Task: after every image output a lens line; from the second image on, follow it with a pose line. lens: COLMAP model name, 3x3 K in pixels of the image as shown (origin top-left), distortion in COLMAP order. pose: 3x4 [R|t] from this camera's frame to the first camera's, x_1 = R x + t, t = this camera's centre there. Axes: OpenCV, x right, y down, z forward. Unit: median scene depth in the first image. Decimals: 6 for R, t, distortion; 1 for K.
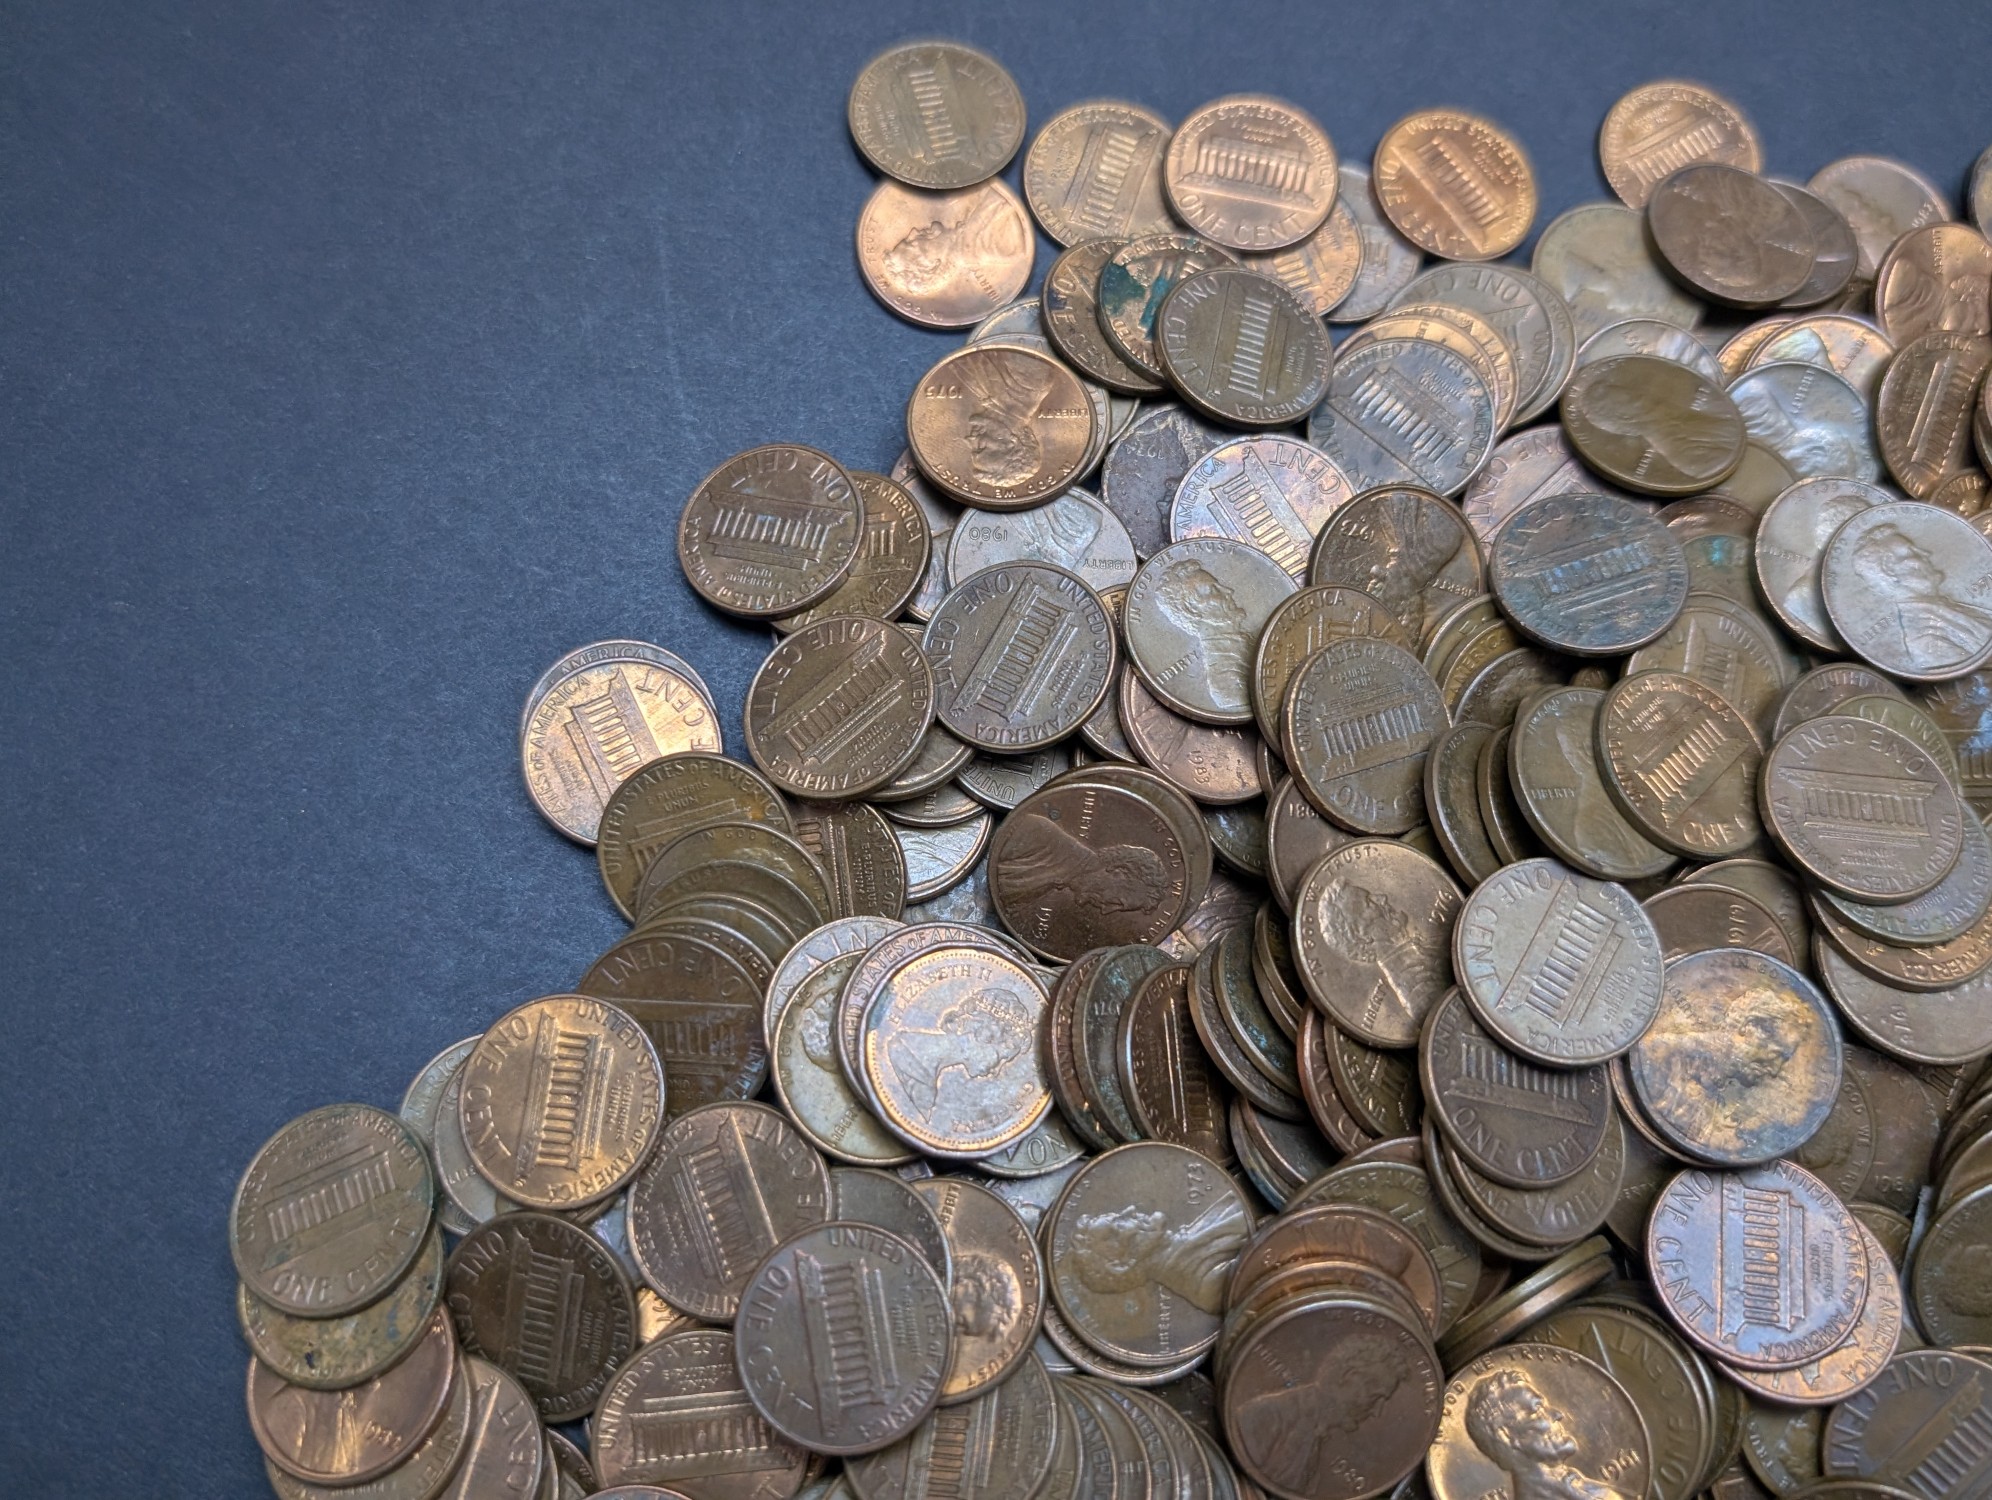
lens RADIAL K [[1513.8, 0, 1033.7], [0, 1513.8, 784.7], [0, 0, 1]] dist [-0.002234, -0.004710]
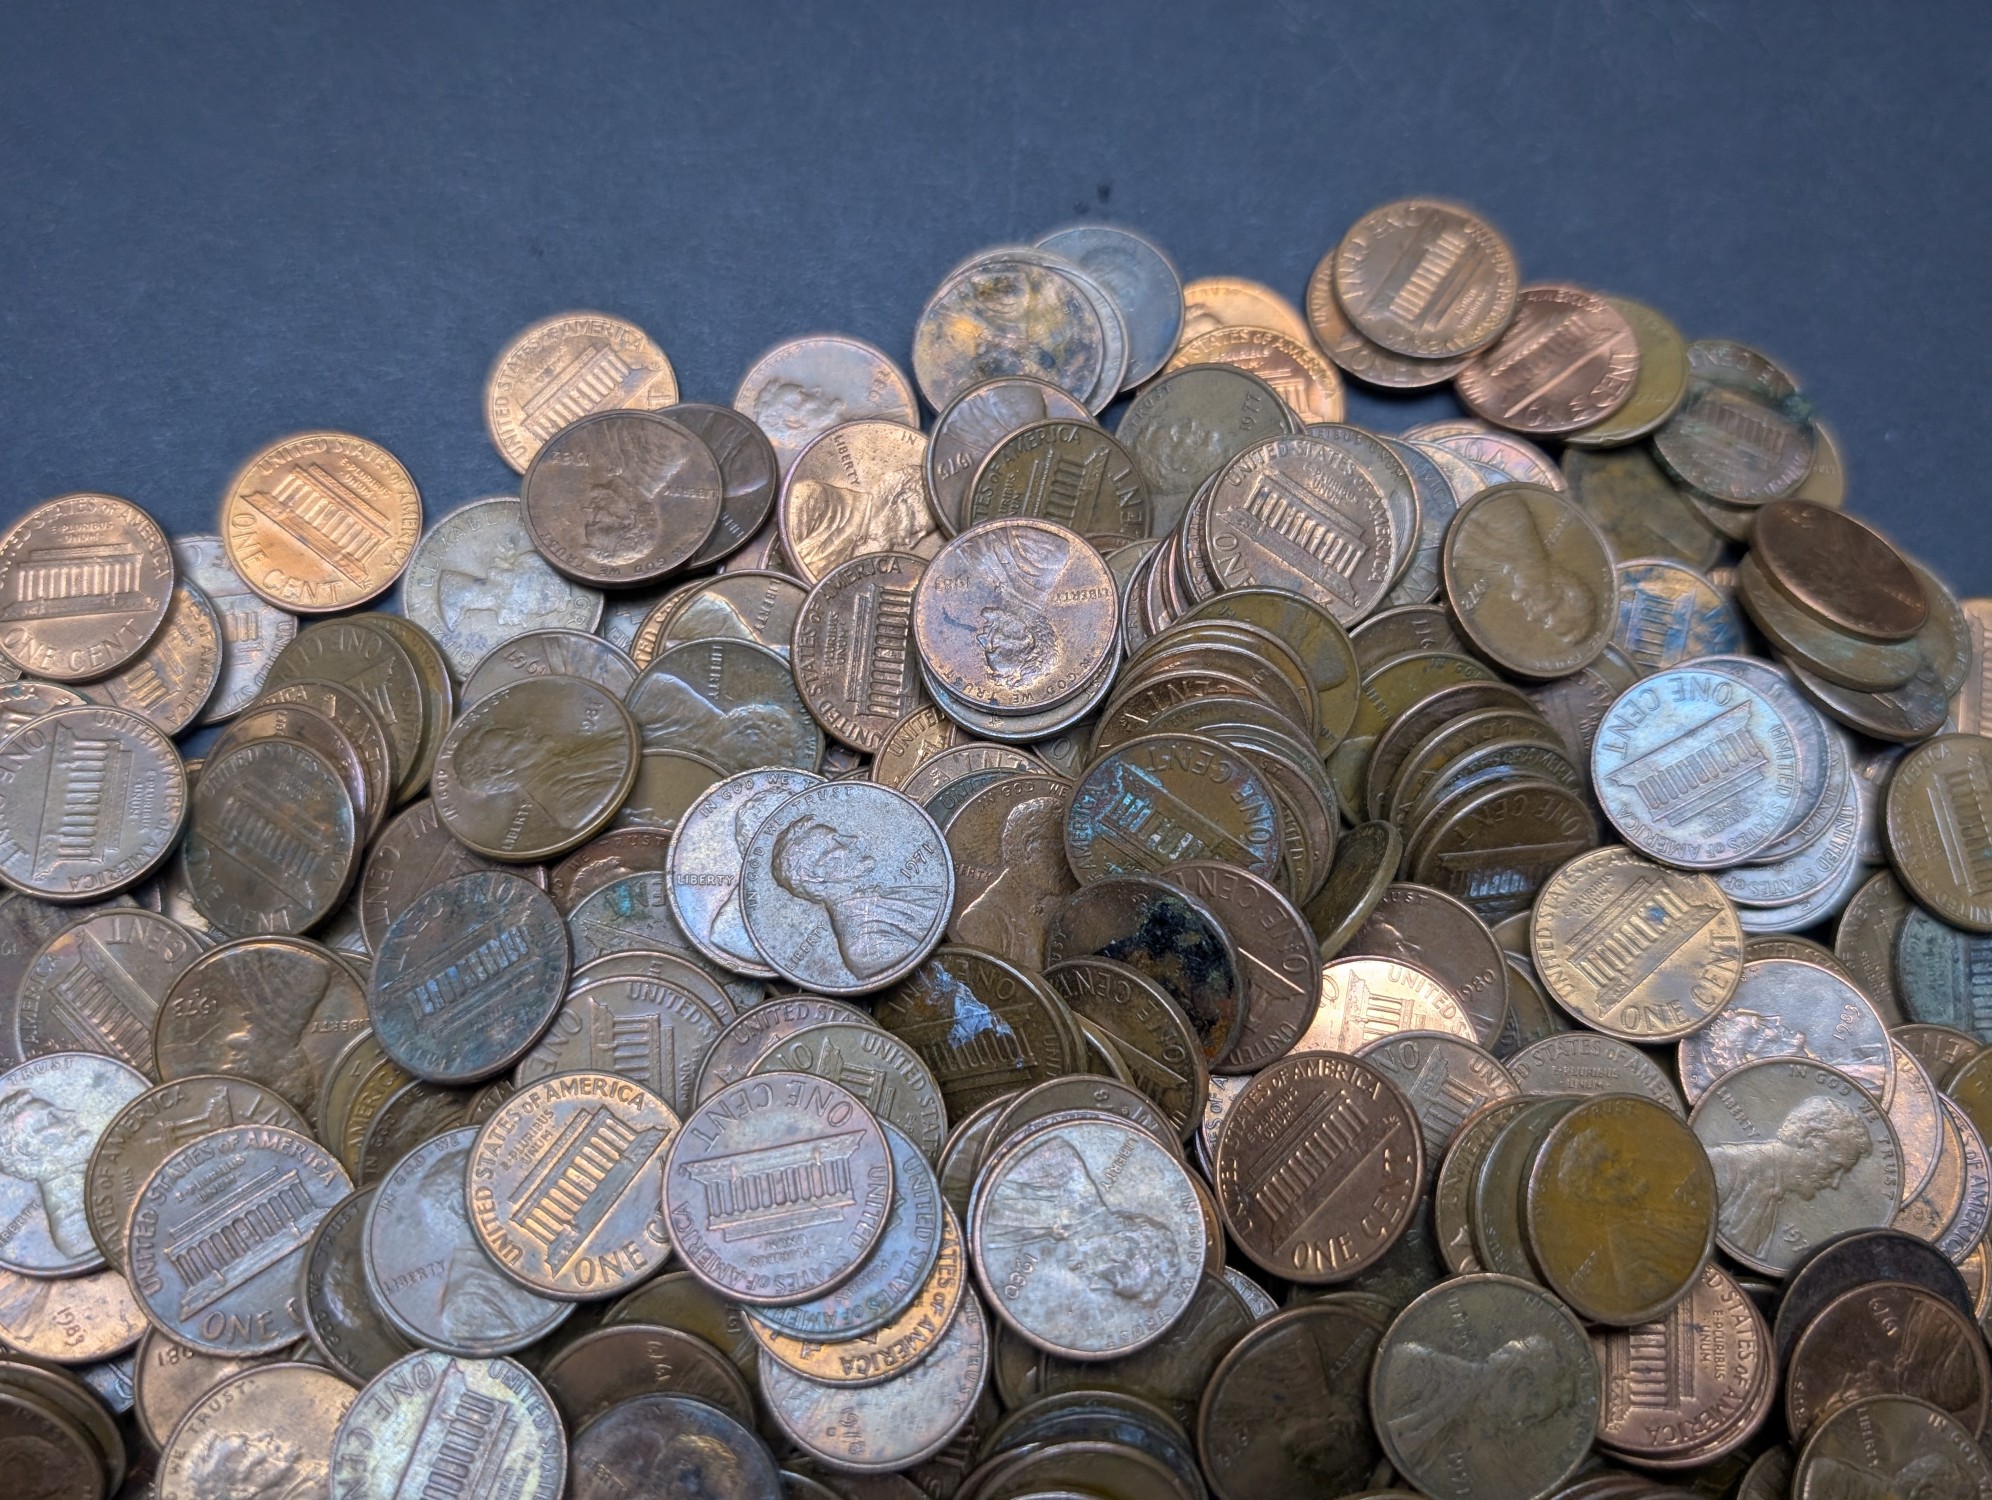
lens RADIAL K [[1542.7, 0, 996.0], [0, 1542.7, 750.0], [0, 0, 1]] dist [-0.025169, -0.004575]
pose [[0.963734, -0.266852, 0.002720, 0.697125], [0.266590, 0.963152, 0.035604, -0.216956], [-0.012121, -0.033588, 0.999362, 0.100879]]
